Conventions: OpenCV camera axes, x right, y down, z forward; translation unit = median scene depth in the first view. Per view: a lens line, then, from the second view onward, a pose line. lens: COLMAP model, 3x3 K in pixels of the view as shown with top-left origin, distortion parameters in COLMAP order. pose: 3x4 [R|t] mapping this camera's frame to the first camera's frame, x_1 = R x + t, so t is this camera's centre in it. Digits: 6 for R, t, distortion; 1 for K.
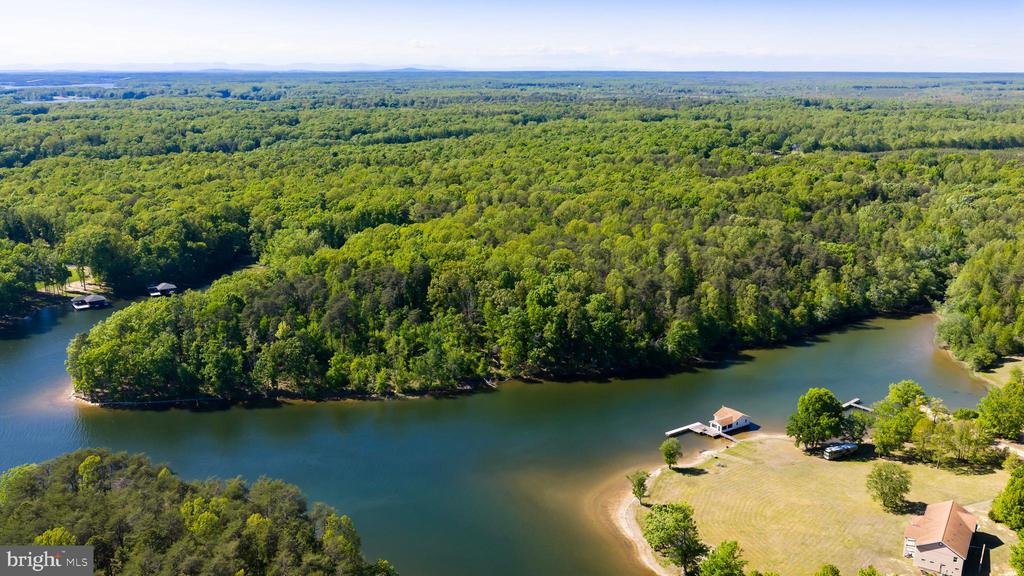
lens RADIAL K [[854.4, 0, 507.0], [0, 854.4, 284.0], [0, 0, 1]] dist [-0.005319, -0.019657]
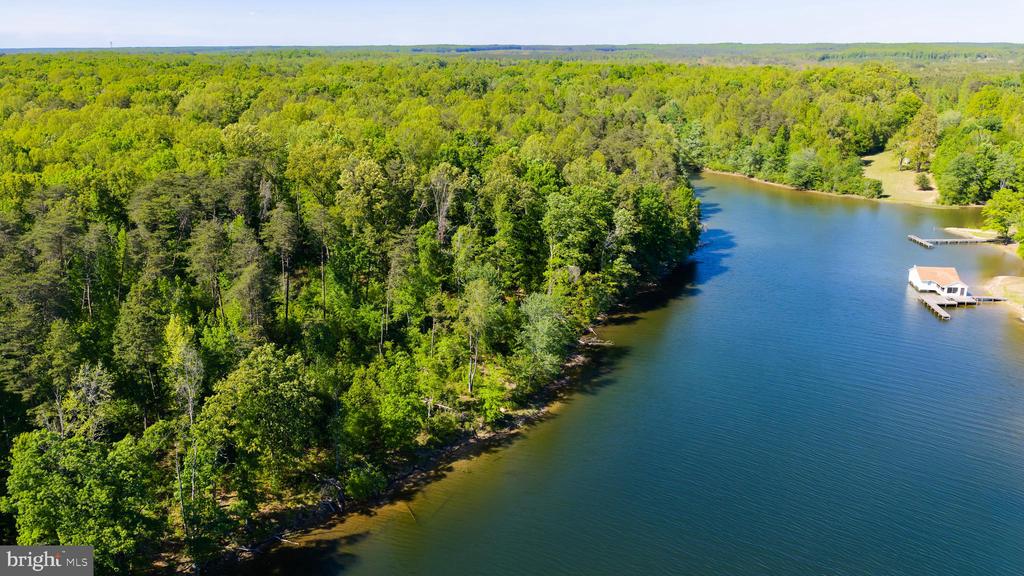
lens RADIAL K [[842.7, 0, 512.0], [0, 842.7, 296.2], [0, 0, 1]] dist [0.016839, -0.038993]
pose [[0.661461, -0.217011, 0.717896, -0.339202], [0.188495, 0.974600, 0.120931, 0.017819], [-0.725905, 0.055329, 0.685566, 0.578522]]
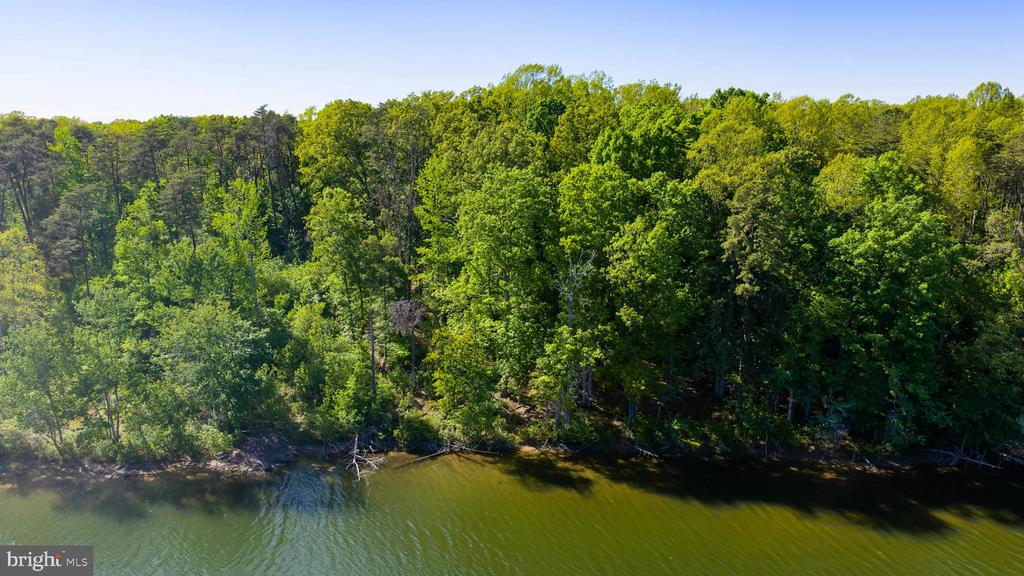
lens RADIAL K [[854.4, 0, 507.0], [0, 854.4, 284.0], [0, 0, 1]] dist [-0.005319, -0.019657]
pose [[0.954266, 0.049314, -0.294864, 0.072205], [-0.072258, 0.995104, -0.067426, 0.067787], [0.290096, 0.085649, 0.953157, 0.655791]]
